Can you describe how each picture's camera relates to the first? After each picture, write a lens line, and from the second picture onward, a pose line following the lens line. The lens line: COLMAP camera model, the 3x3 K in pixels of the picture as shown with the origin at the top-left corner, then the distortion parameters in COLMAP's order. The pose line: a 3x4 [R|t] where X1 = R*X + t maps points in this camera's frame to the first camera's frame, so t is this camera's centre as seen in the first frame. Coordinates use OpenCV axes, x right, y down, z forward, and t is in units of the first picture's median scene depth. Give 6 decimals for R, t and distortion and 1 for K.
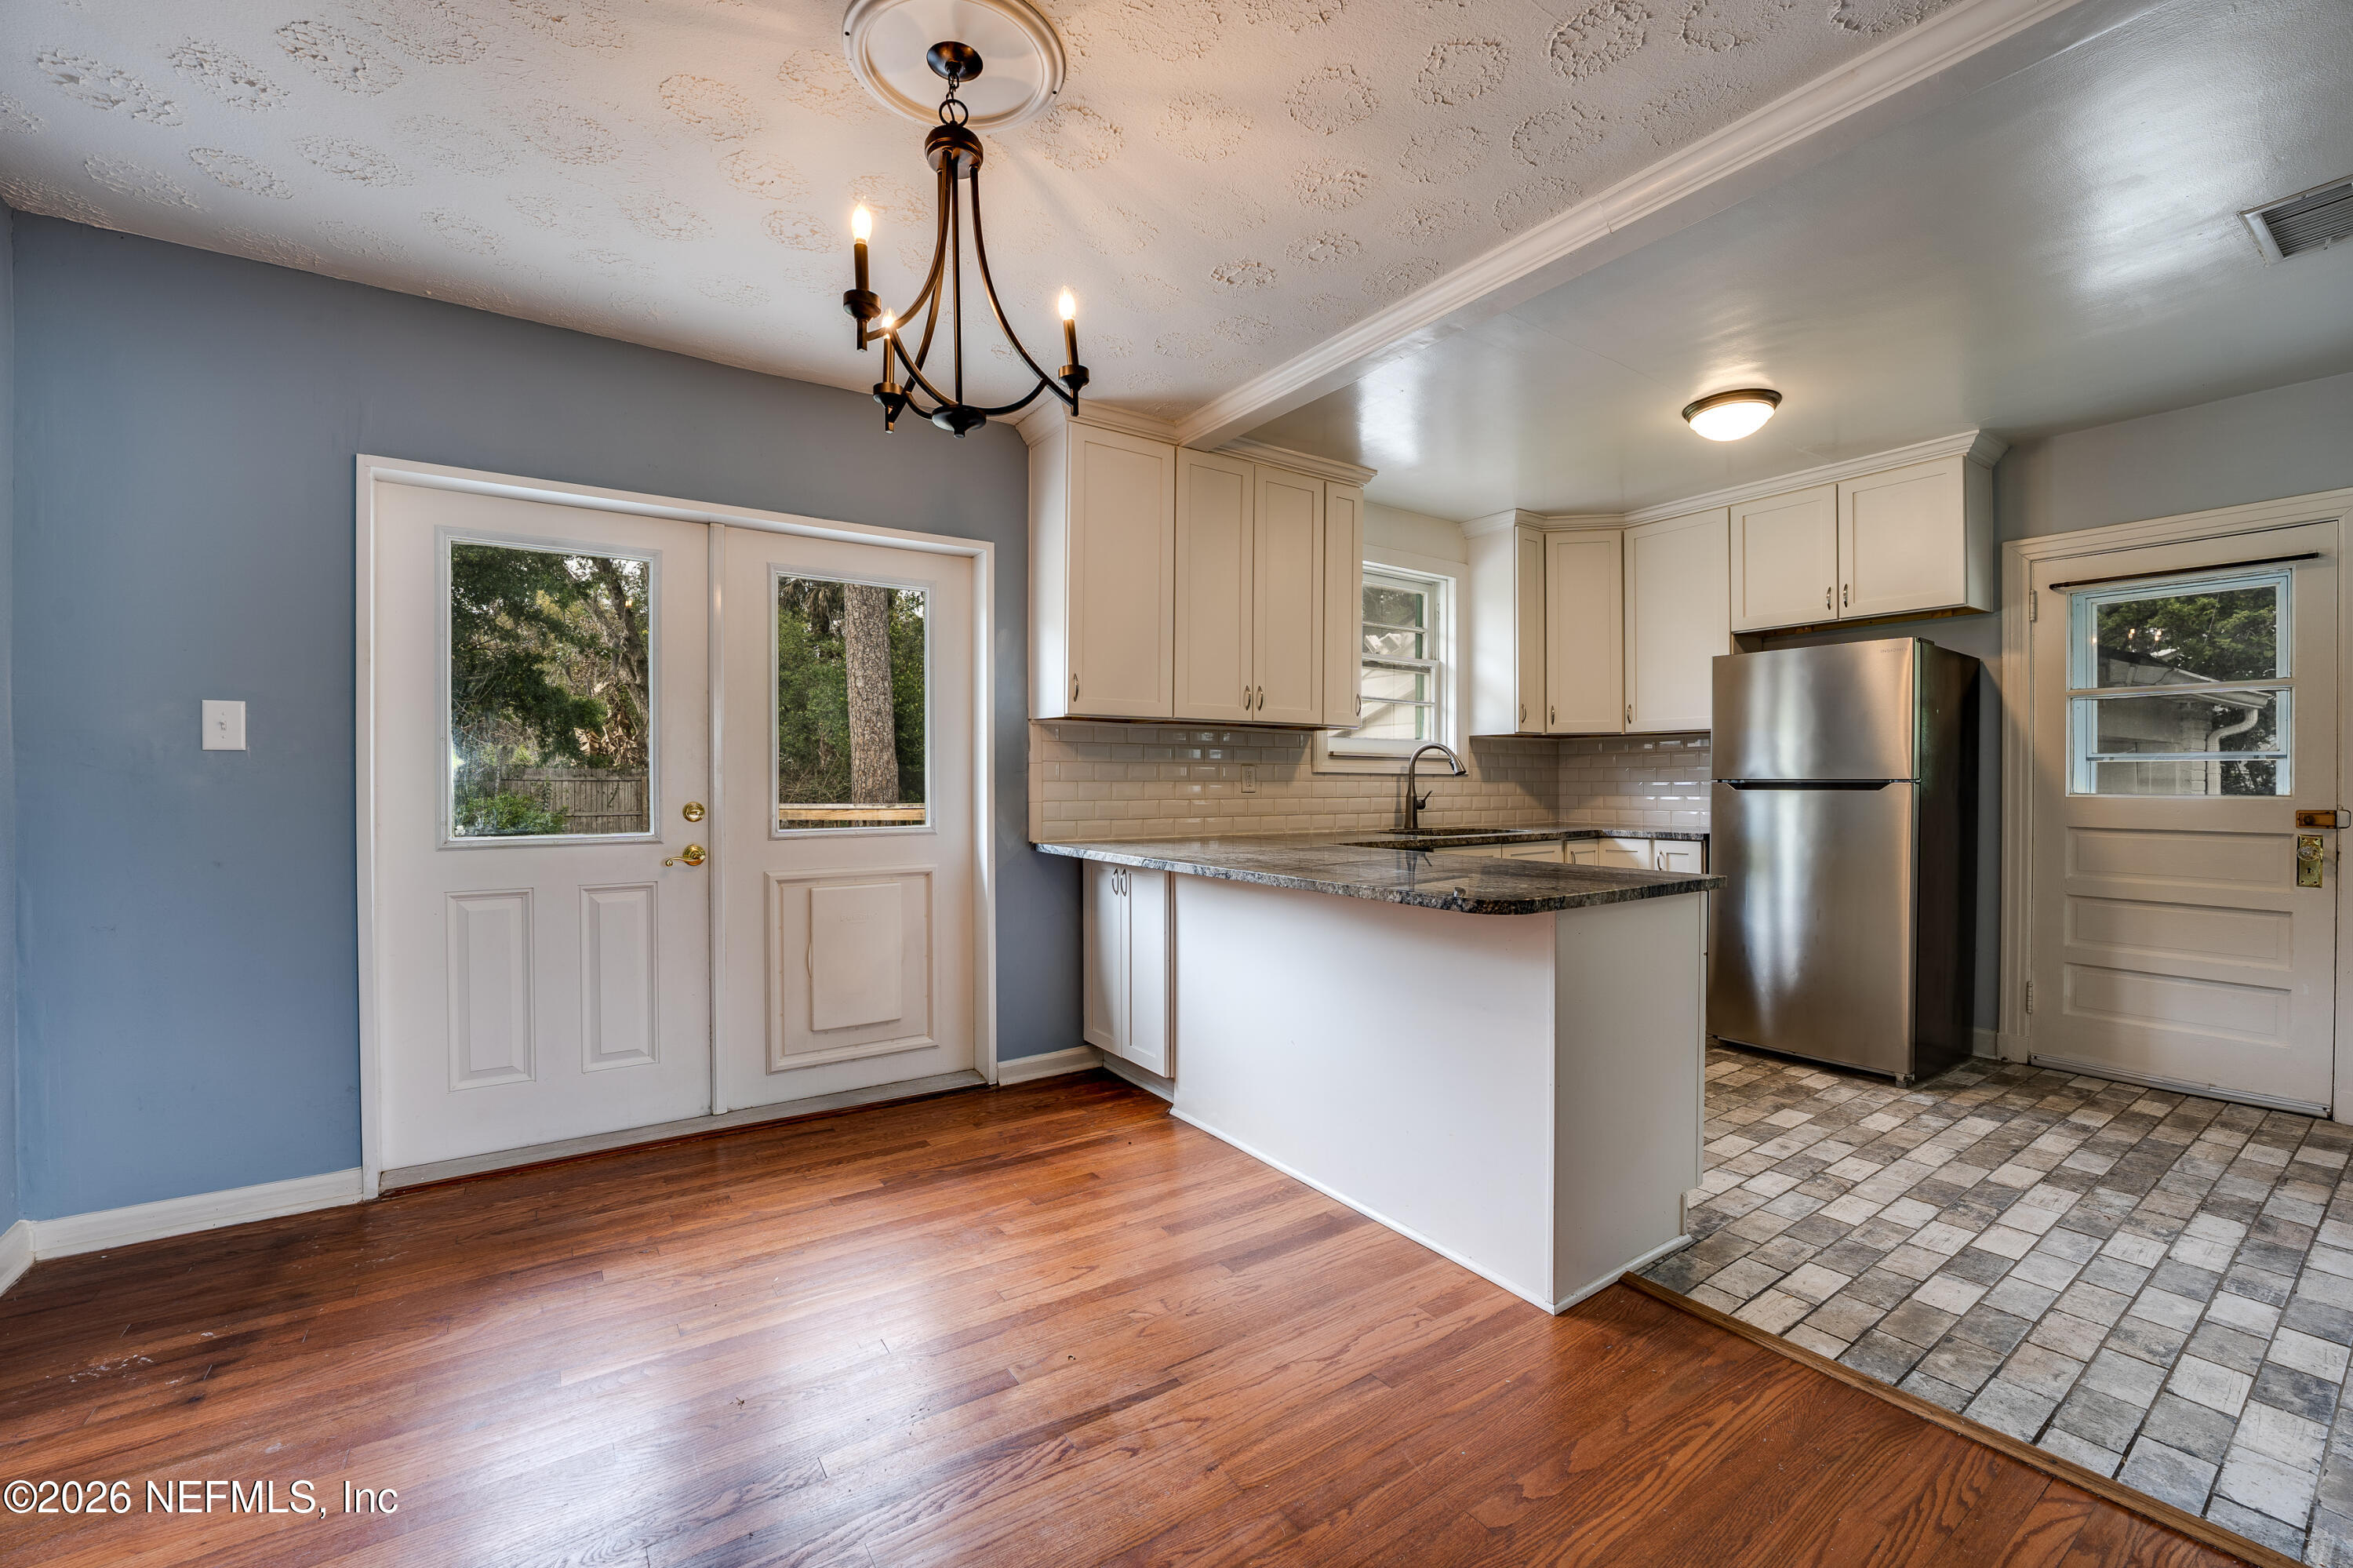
lens RADIAL K [[959.3, 0, 1178.7], [0, 959.3, 785.9], [0, 0, 1]] dist [-0.030409, 0.004244]
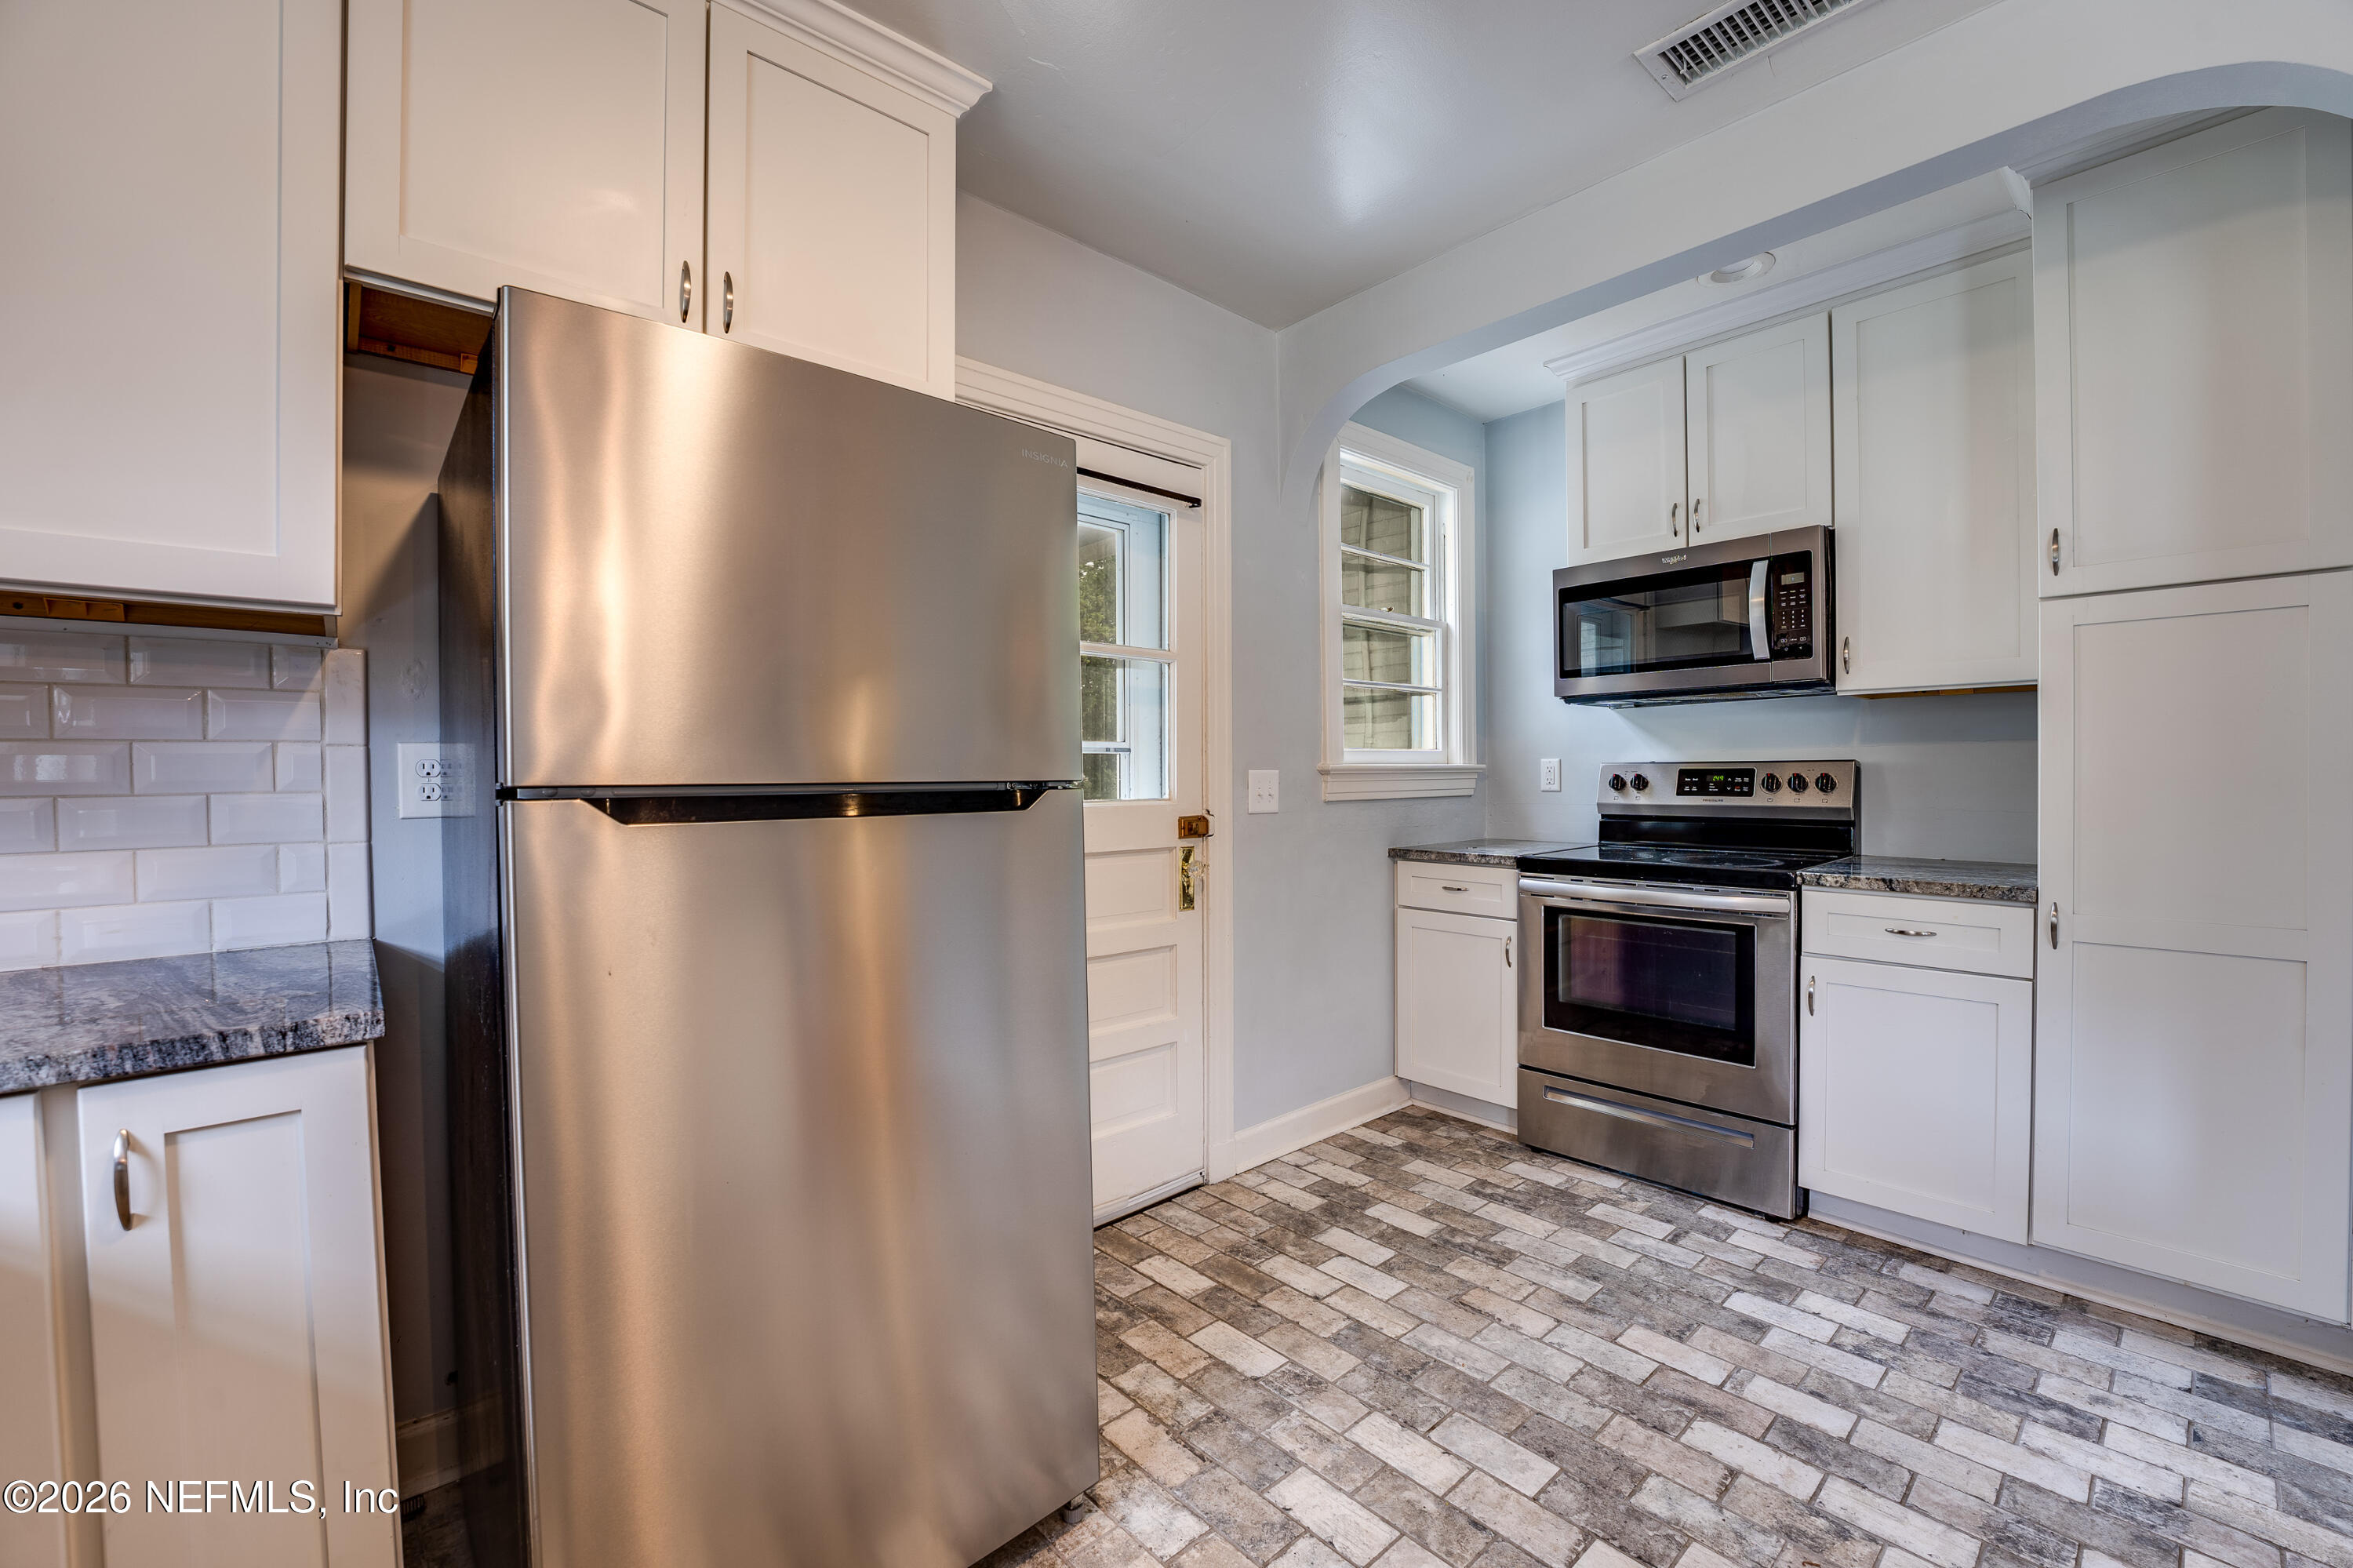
lens RADIAL K [[959.3, 0, 1175.9], [0, 959.3, 780.2], [0, 0, 1]] dist [-0.030409, 0.004244]
pose [[-0.128488, -0.002752, 0.991707, 0.333266], [0.014309, 0.999887, 0.004629, -0.008178], [-0.991608, 0.014785, -0.128435, 0.963317]]
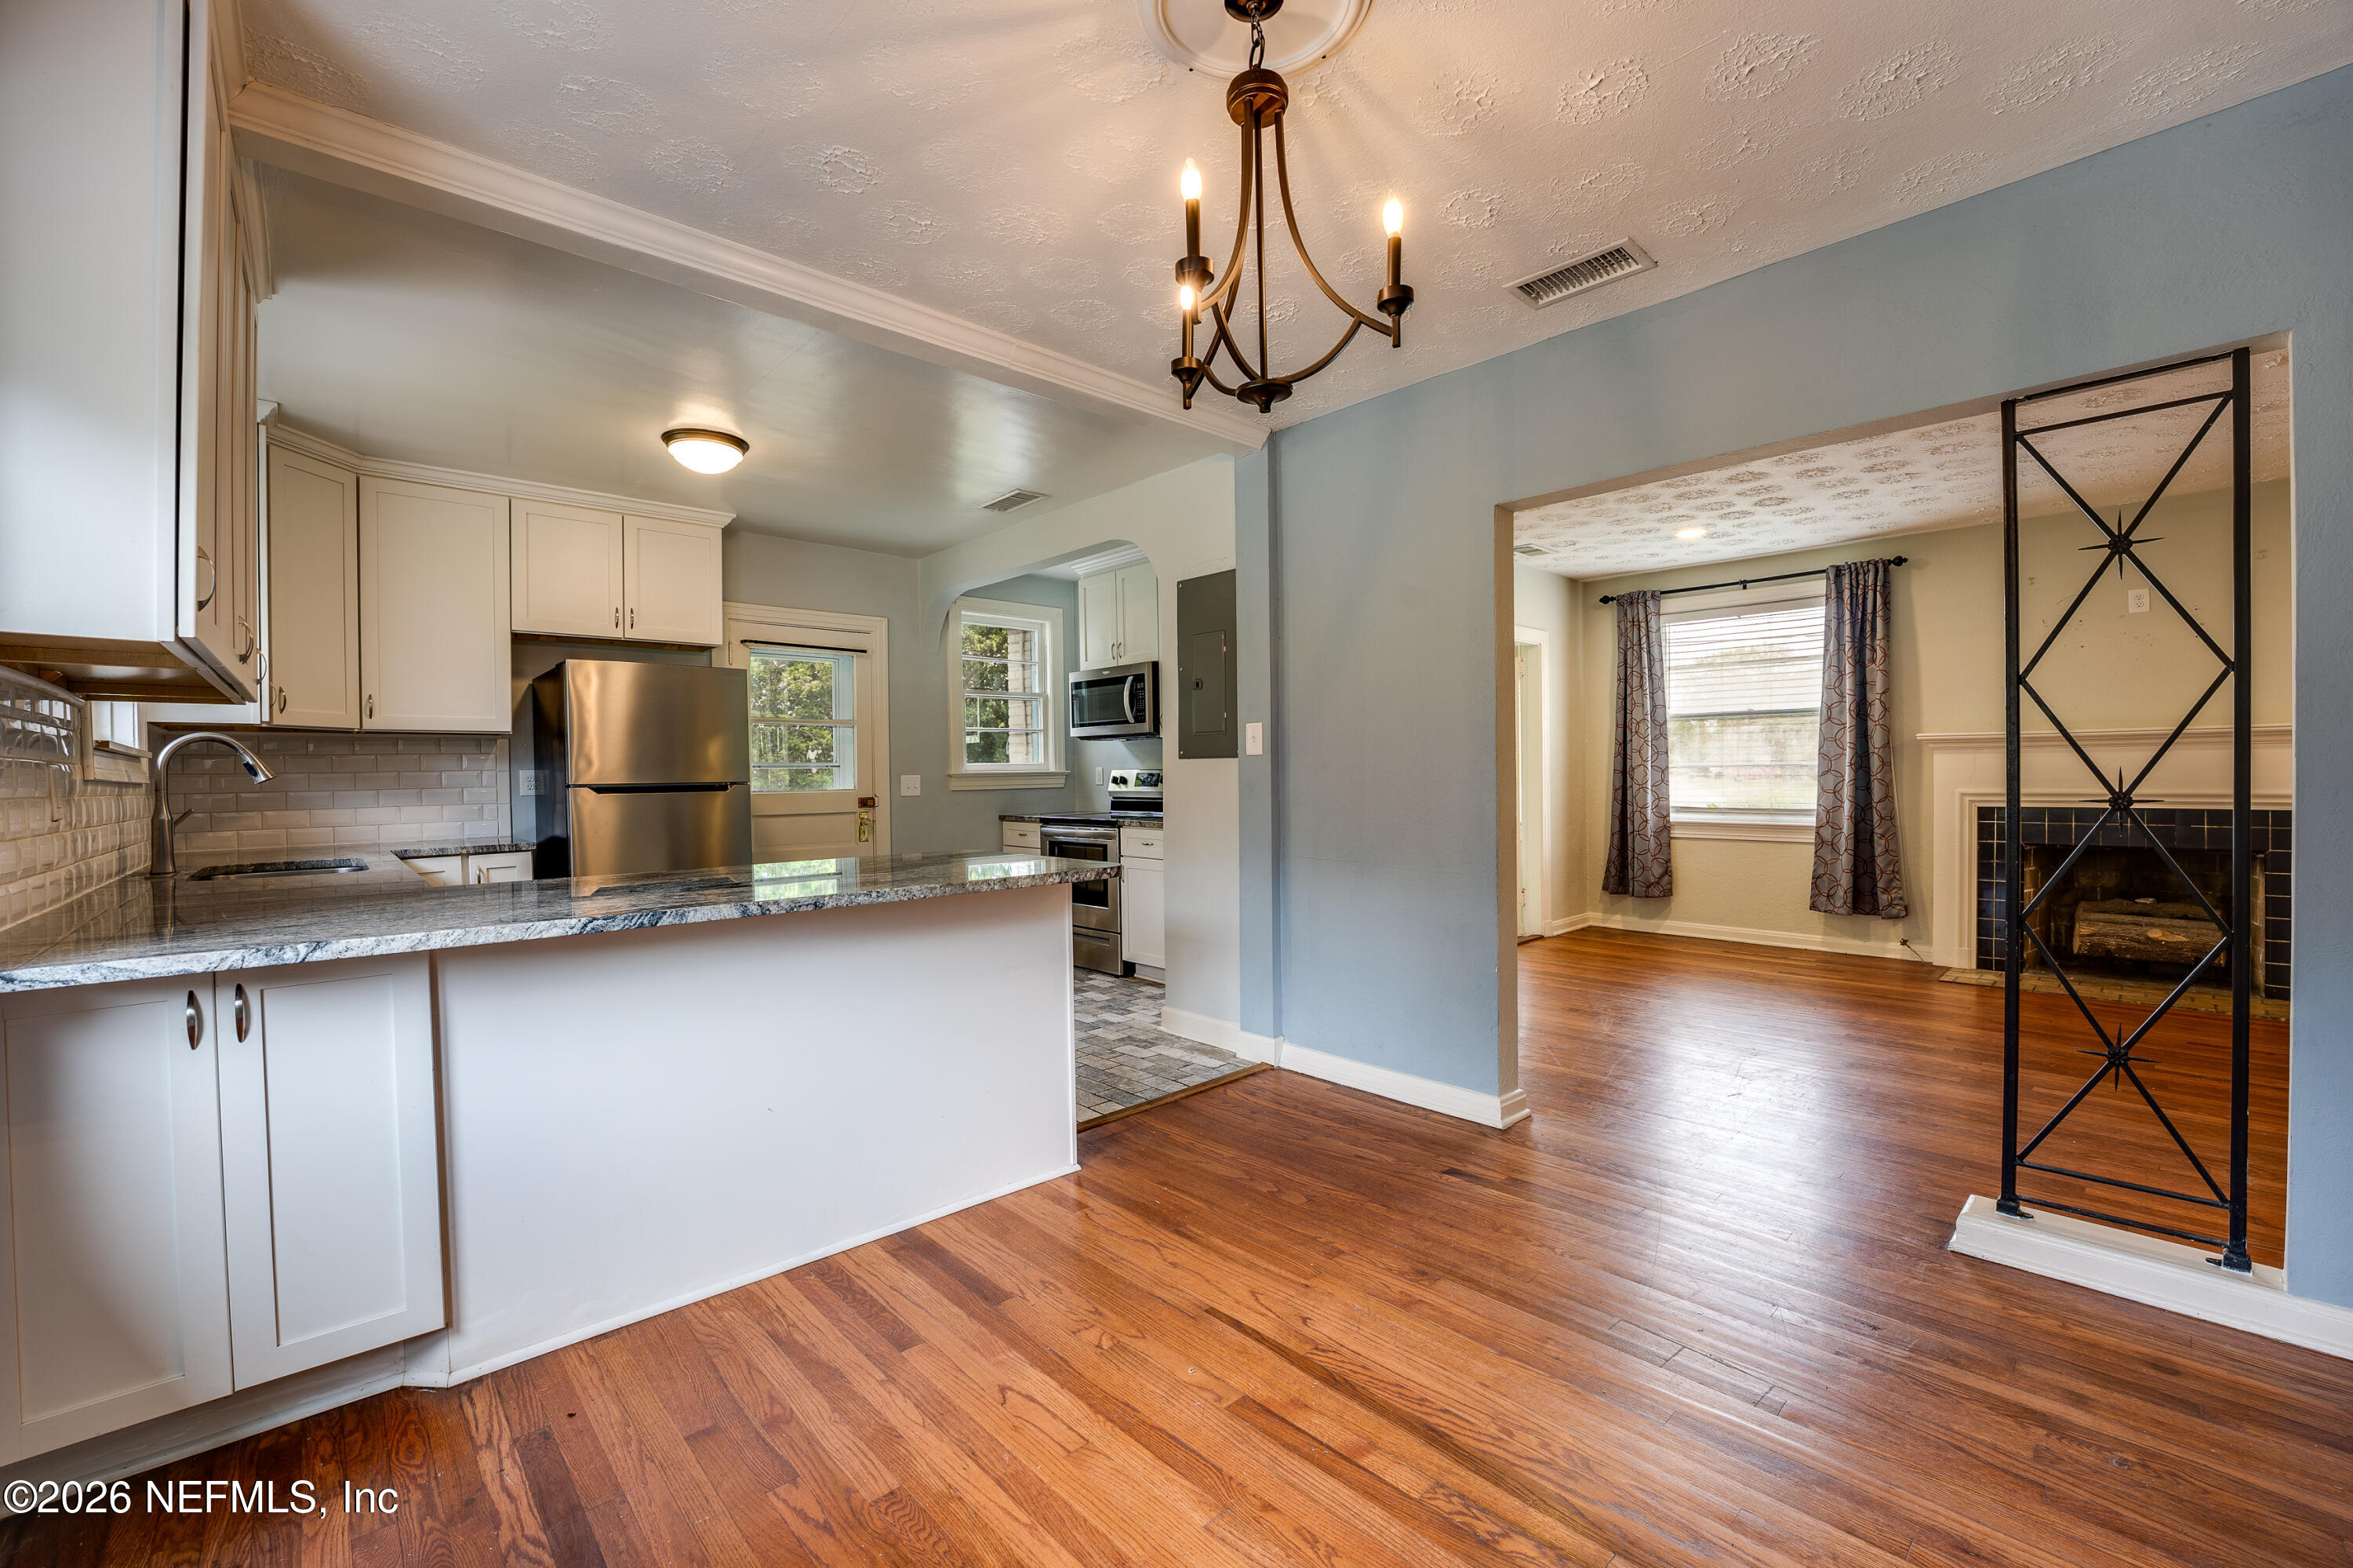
lens RADIAL K [[959.3, 0, 1173.2], [0, 959.3, 784.0], [0, 0, 1]] dist [-0.030409, 0.004244]
pose [[-0.148617, -0.007115, 0.988869, -0.552000], [0.020333, 0.999741, 0.010249, -0.004866], [-0.988686, 0.021630, -0.148434, 0.594829]]
